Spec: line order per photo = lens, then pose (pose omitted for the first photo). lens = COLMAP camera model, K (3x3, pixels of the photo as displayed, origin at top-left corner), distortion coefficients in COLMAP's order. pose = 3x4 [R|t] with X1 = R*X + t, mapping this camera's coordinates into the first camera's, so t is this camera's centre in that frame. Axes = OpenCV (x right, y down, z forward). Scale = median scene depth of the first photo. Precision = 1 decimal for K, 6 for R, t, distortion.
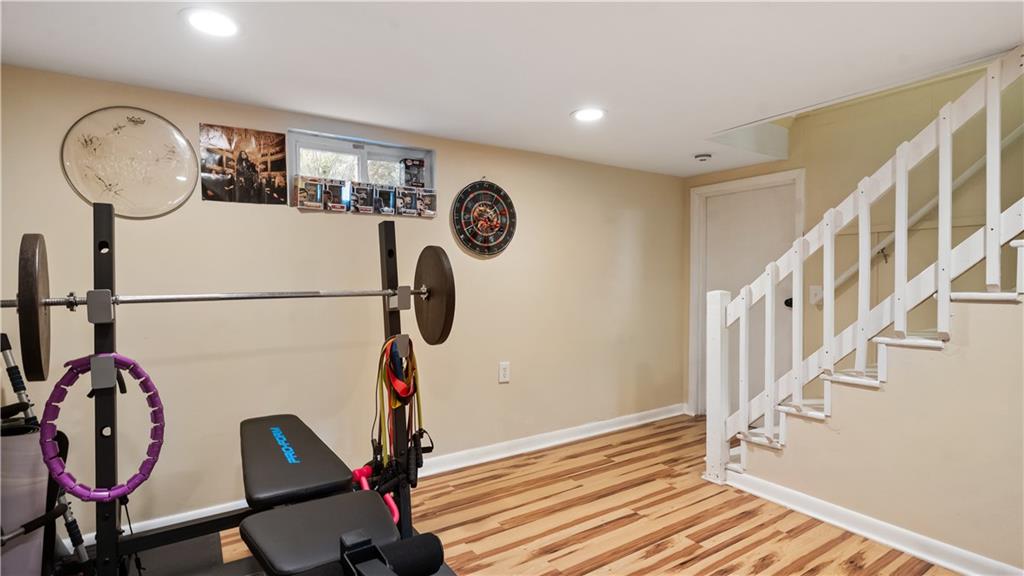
lens RADIAL K [[503.1, 0, 514.5], [0, 503.1, 291.4], [0, 0, 1]] dist [0.000787, 0.001949]
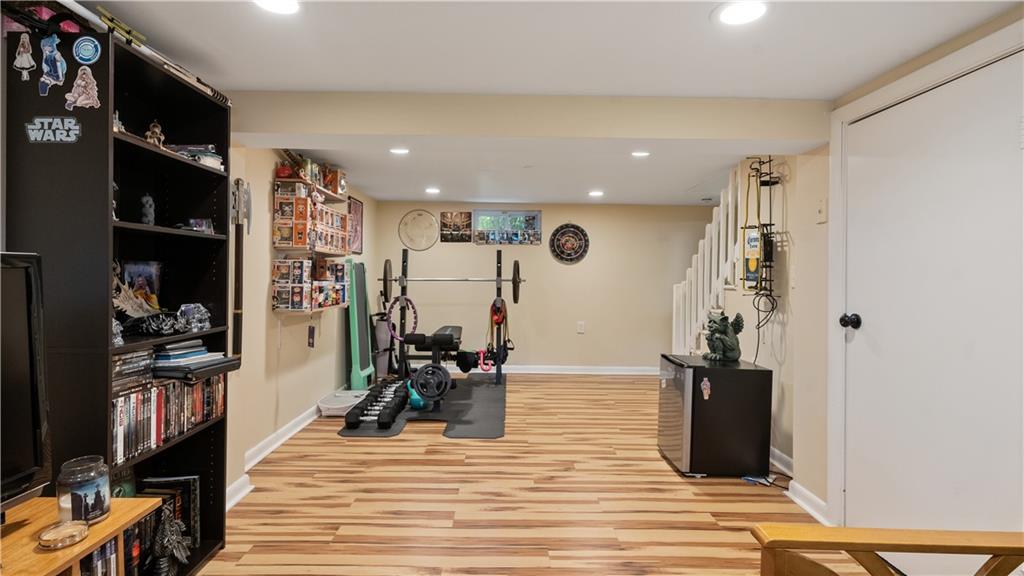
lens RADIAL K [[503.1, 0, 512.8], [0, 503.1, 282.8], [0, 0, 1]] dist [0.000787, 0.001949]
pose [[0.845463, 0.022966, -0.533541, 1.006797], [-0.030869, 0.999506, -0.005893, 0.024539], [0.533142, 0.021452, 0.845754, -0.908615]]
